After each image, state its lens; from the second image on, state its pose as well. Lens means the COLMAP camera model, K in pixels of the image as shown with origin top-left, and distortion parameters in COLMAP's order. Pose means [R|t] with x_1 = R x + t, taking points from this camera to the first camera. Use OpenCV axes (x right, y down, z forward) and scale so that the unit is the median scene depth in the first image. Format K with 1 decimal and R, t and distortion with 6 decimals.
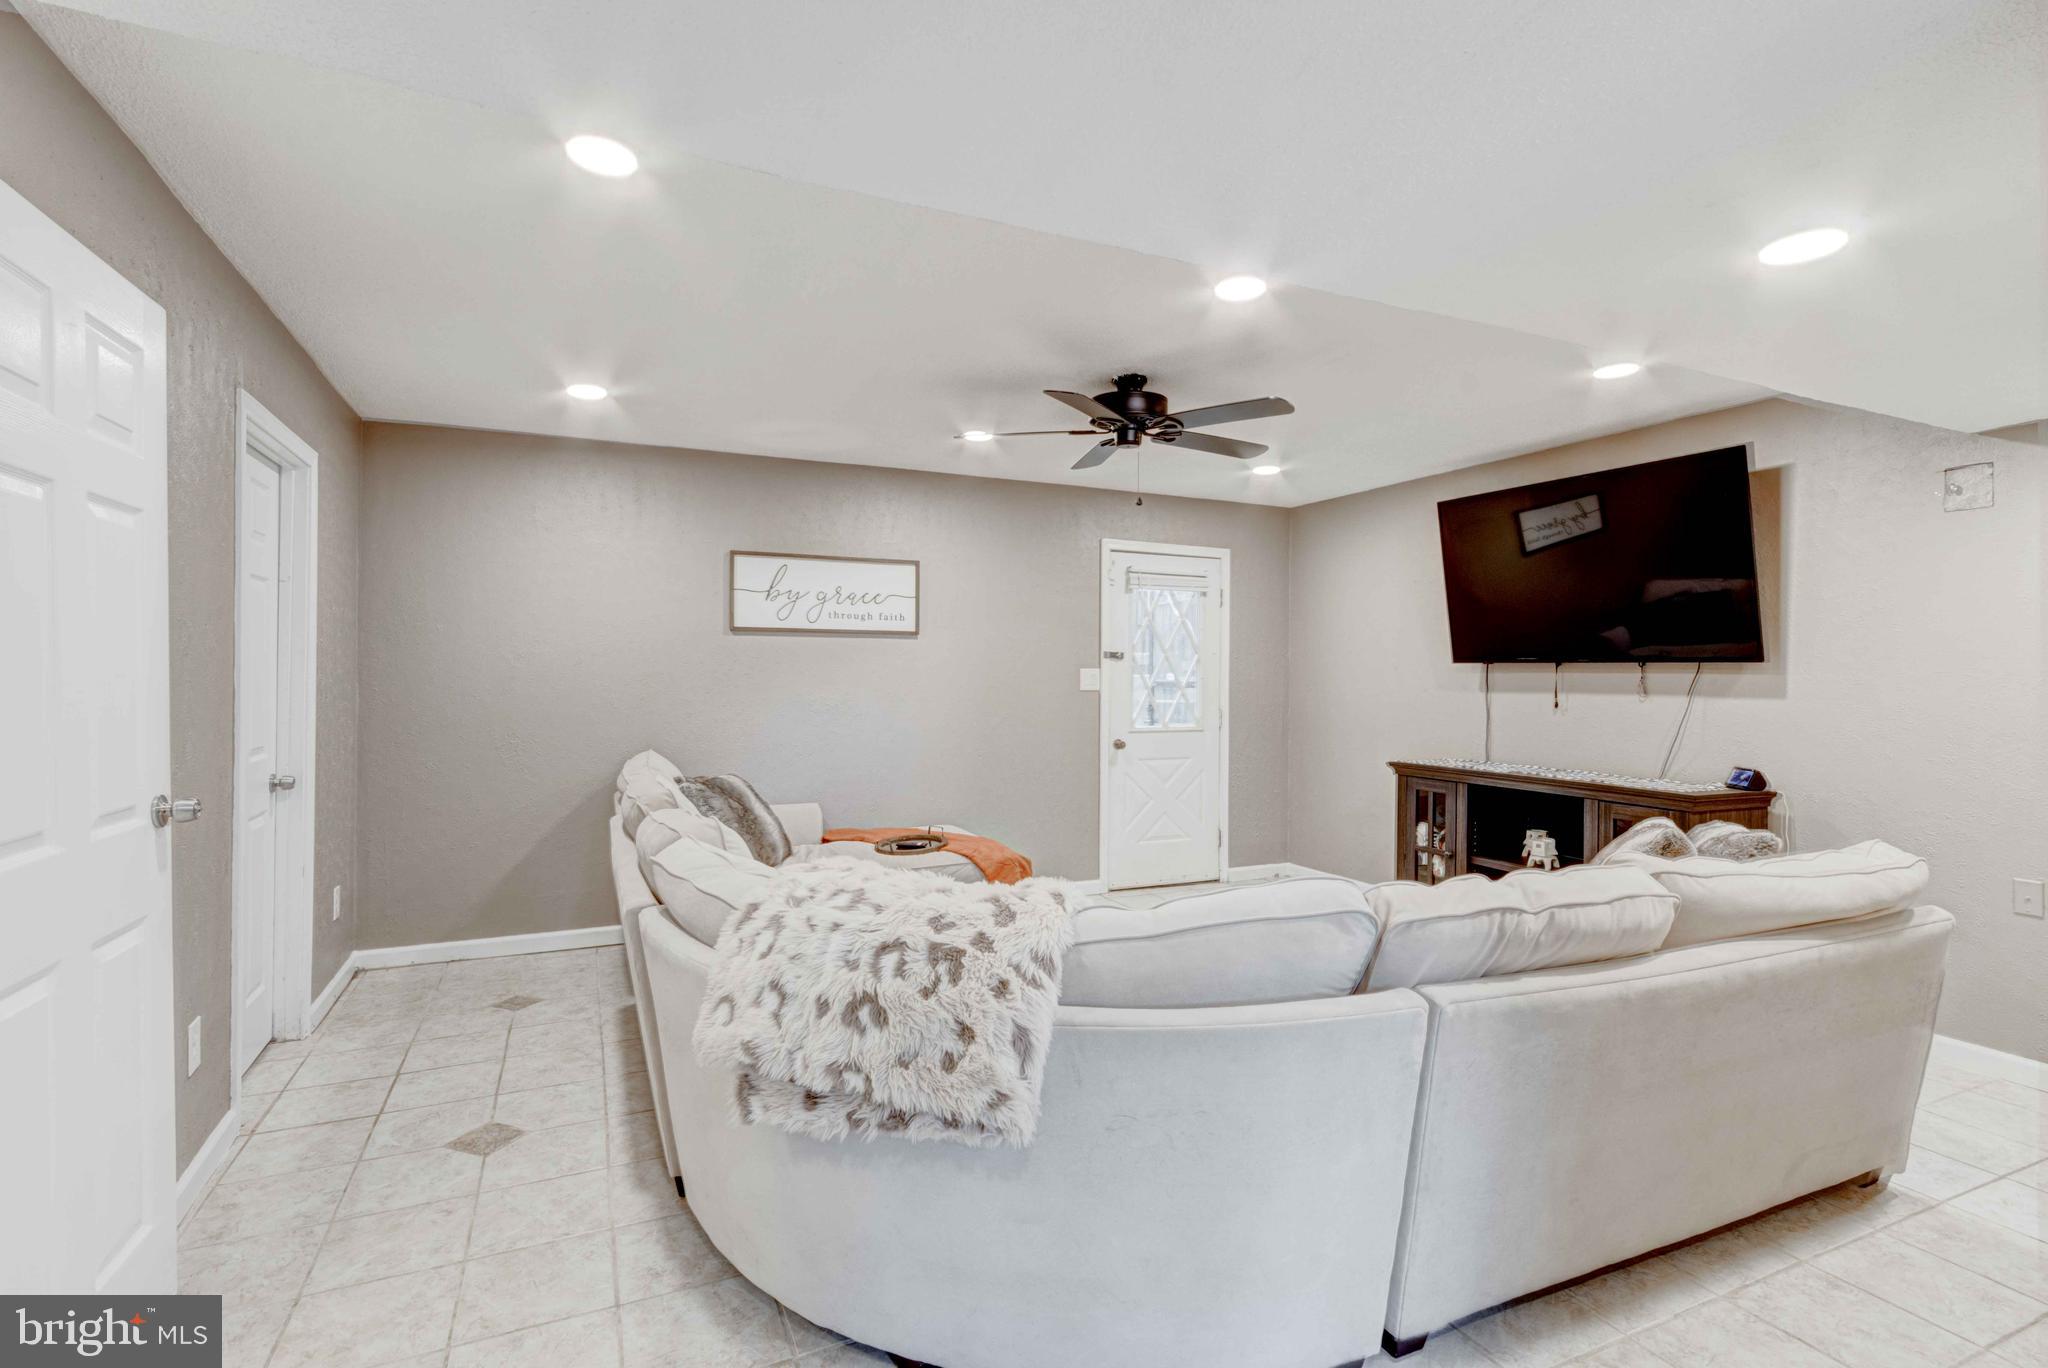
lens RADIAL K [[964.0, 0, 1015.3], [0, 964.0, 672.7], [0, 0, 1]] dist [-0.005959, -0.000020]
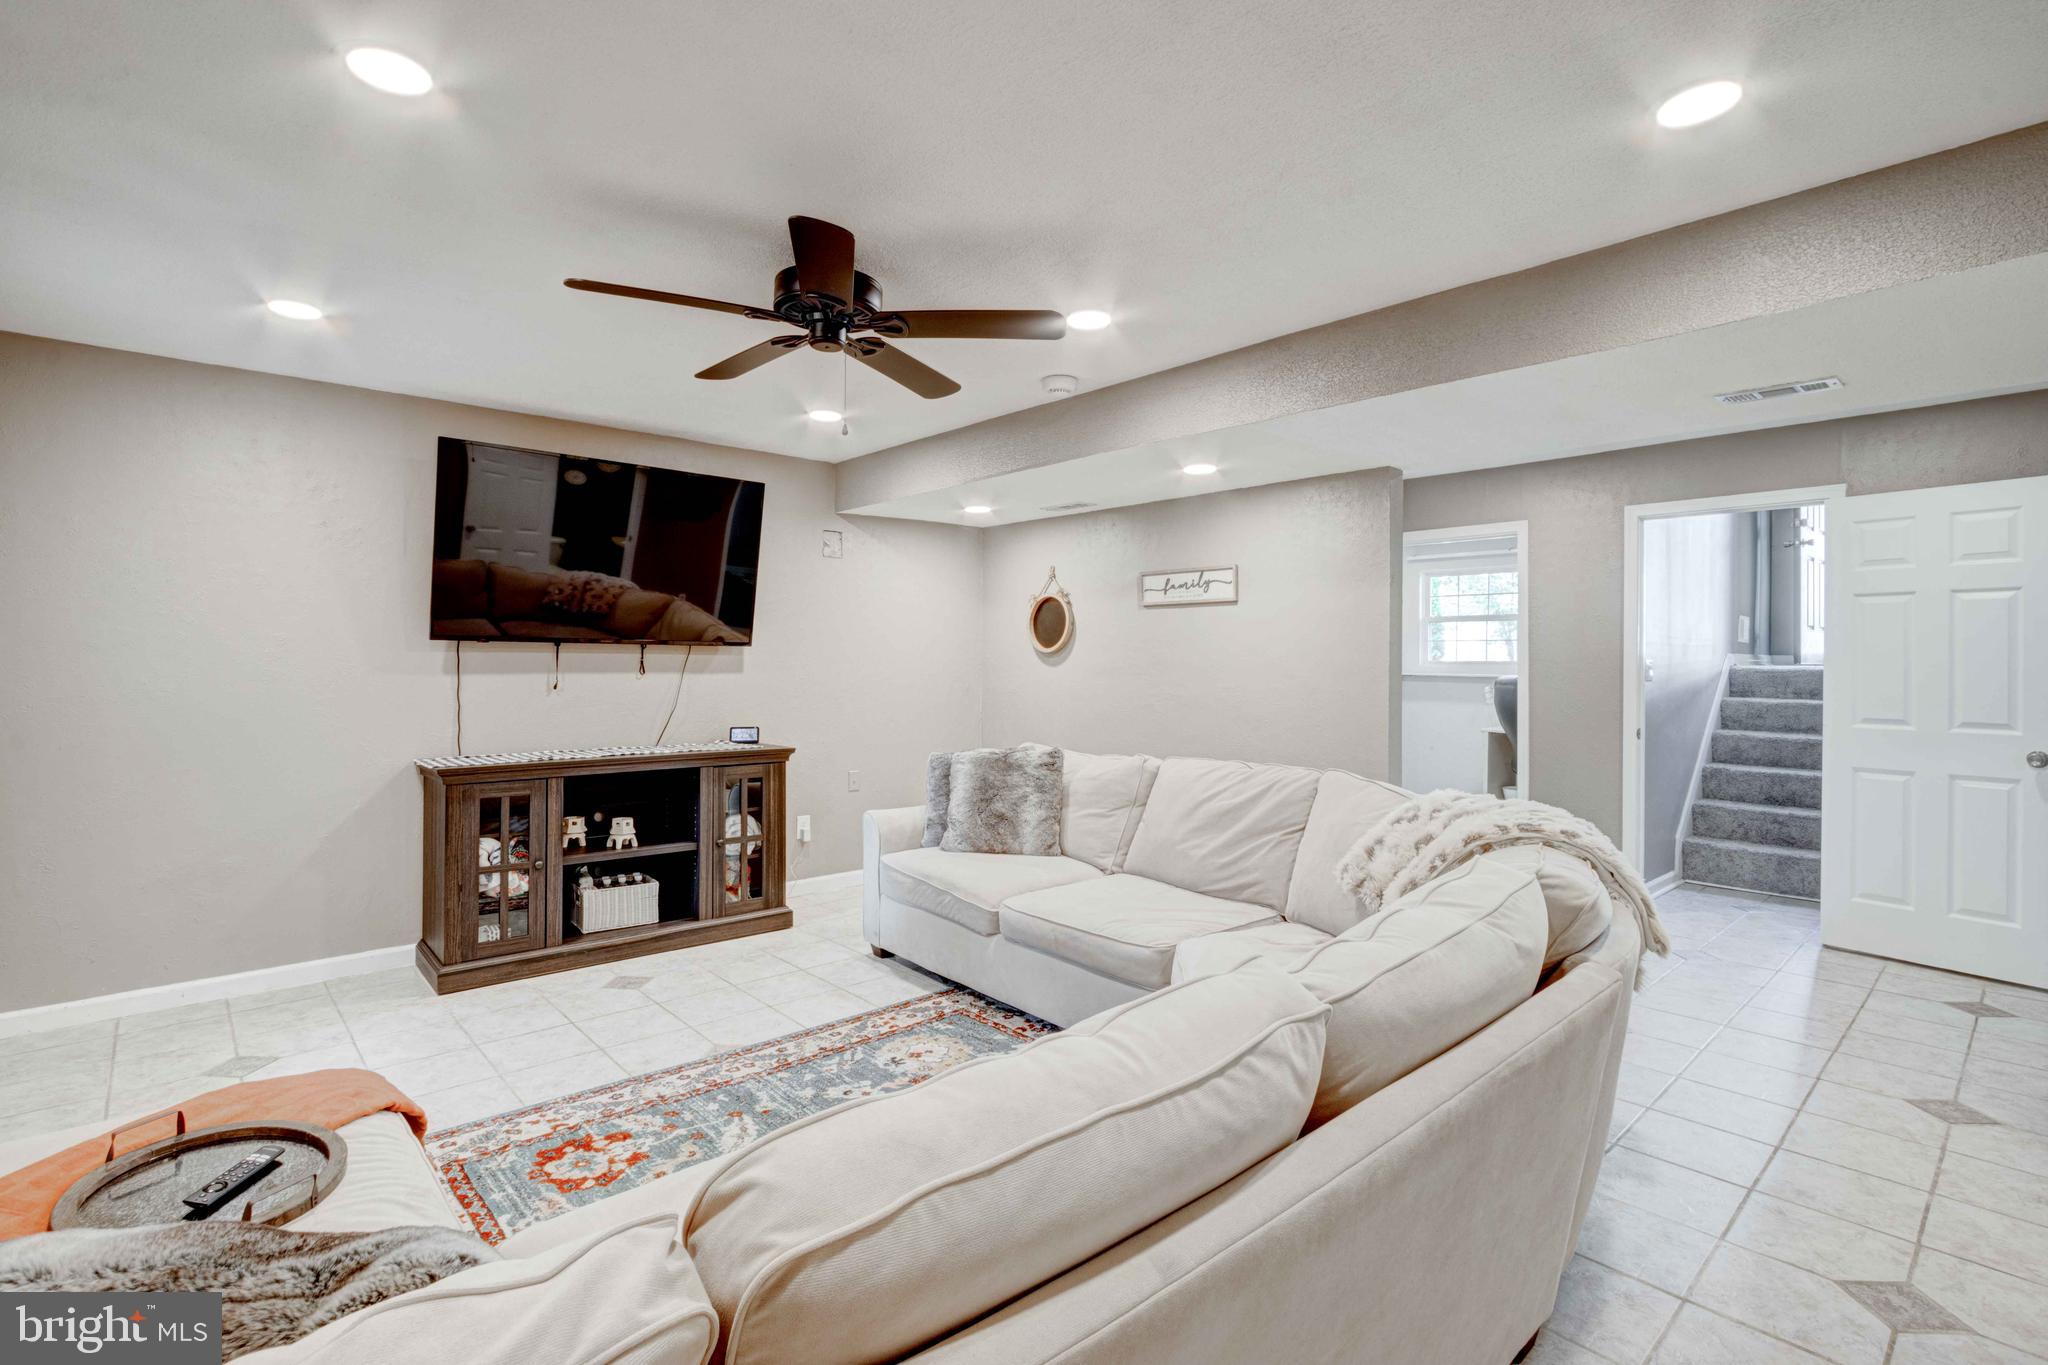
lens RADIAL K [[964.0, 0, 1015.3], [0, 964.0, 671.2], [0, 0, 1]] dist [-0.005959, -0.000020]
pose [[-0.298863, -0.015033, 0.954177, -0.462158], [-0.008039, 0.999880, 0.013235, 0.002020], [-0.954262, -0.003715, -0.298948, 0.793255]]
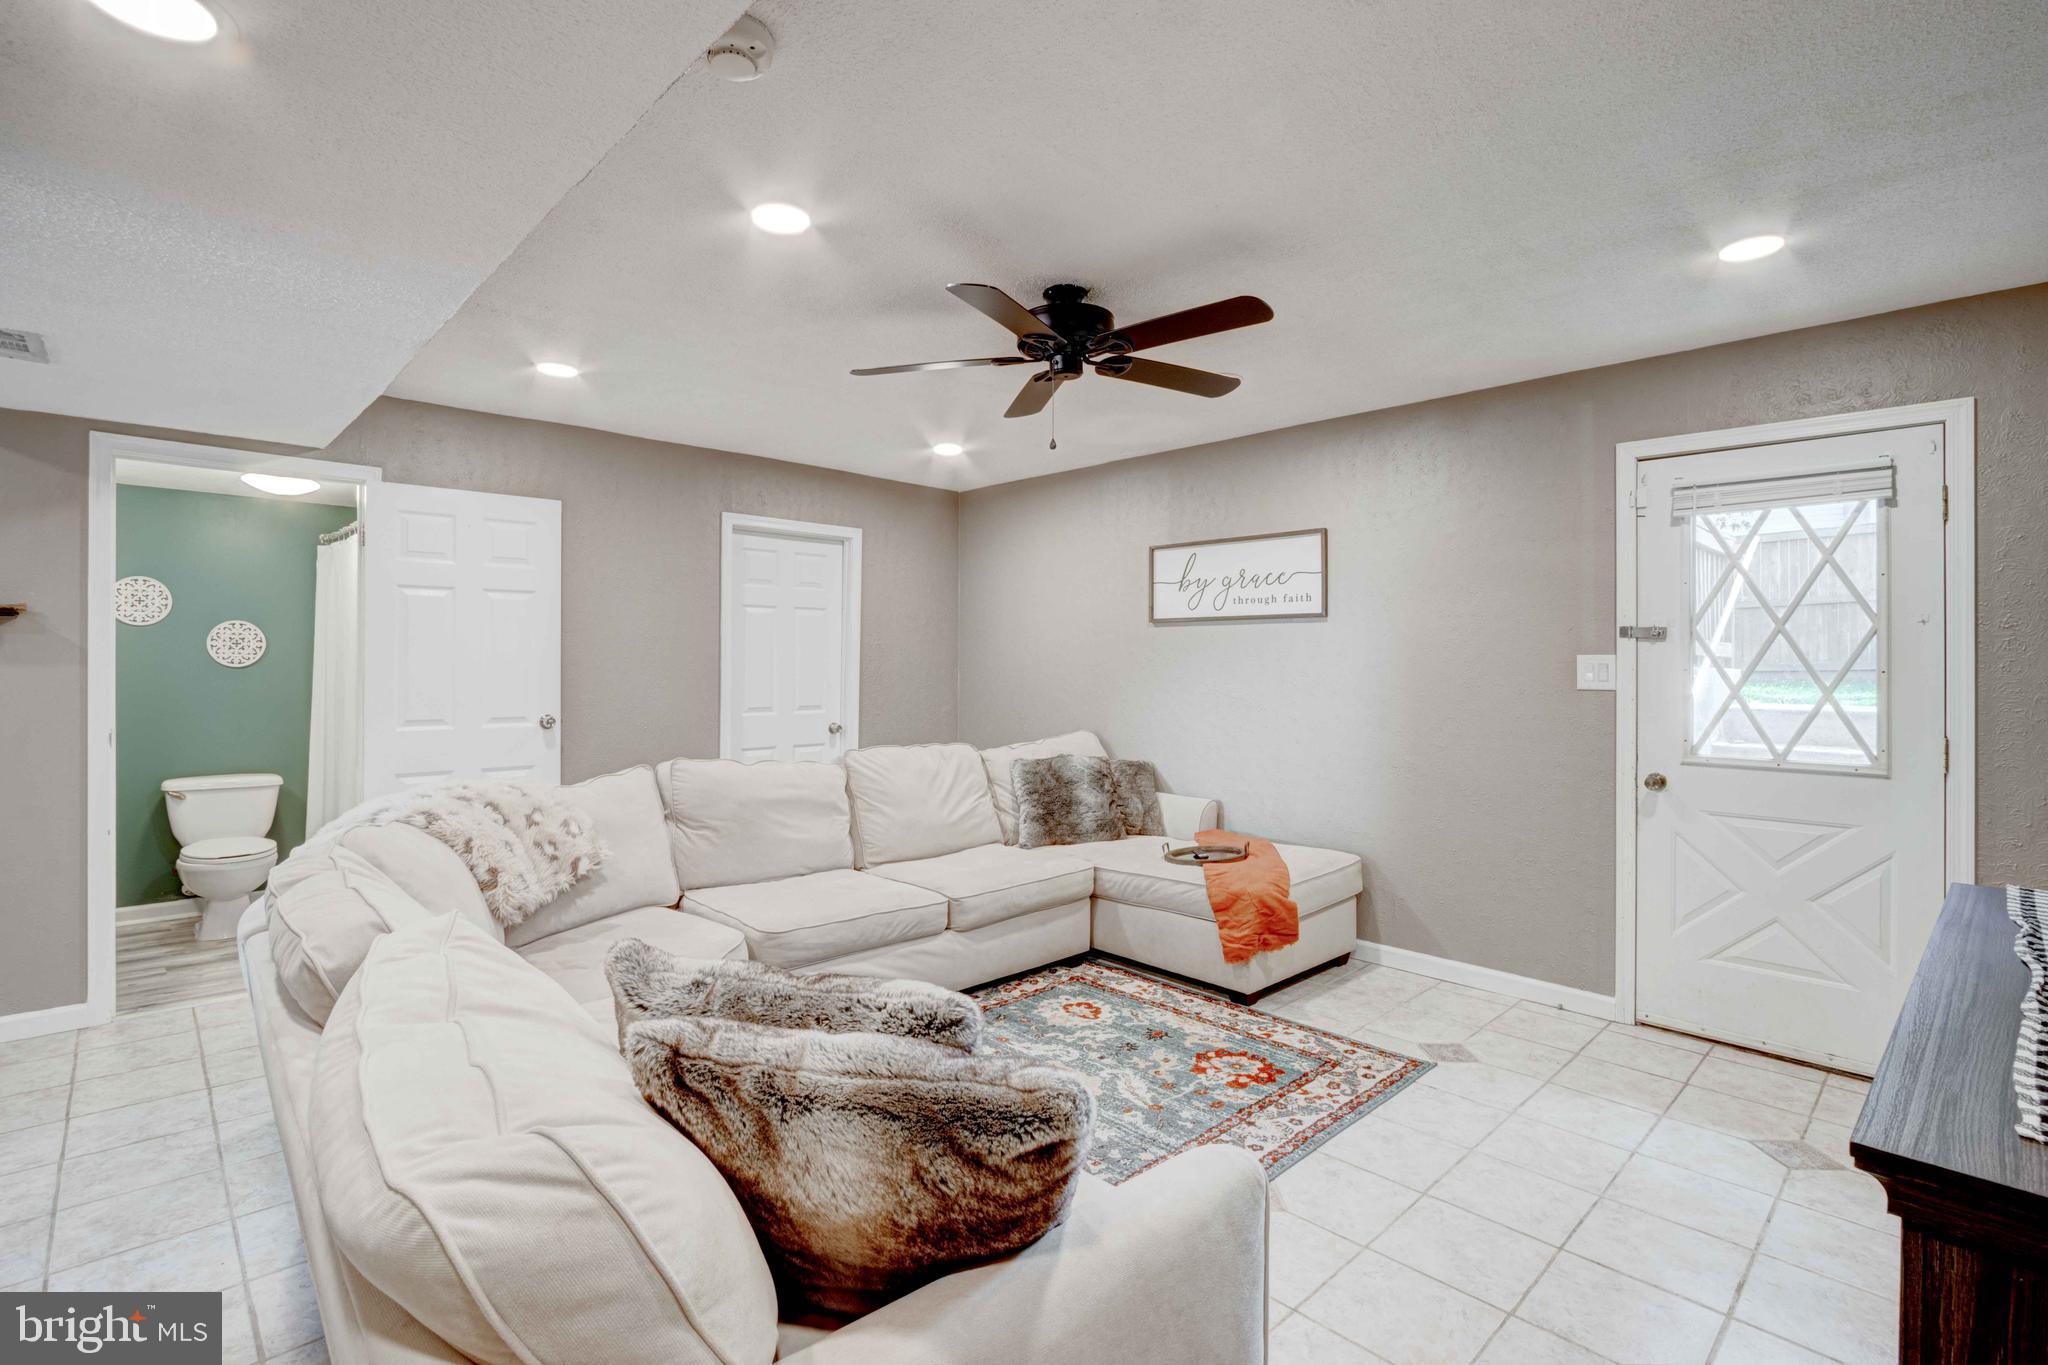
lens RADIAL K [[947.4, 0, 1016.9], [0, 947.4, 660.8], [0, 0, 1]] dist [-0.011890, 0.000842]
pose [[0.333674, -0.006157, -0.942669, 0.621782], [-0.001008, 0.999976, -0.006888, 0.004791], [0.942688, 0.003248, 0.333659, 0.512751]]
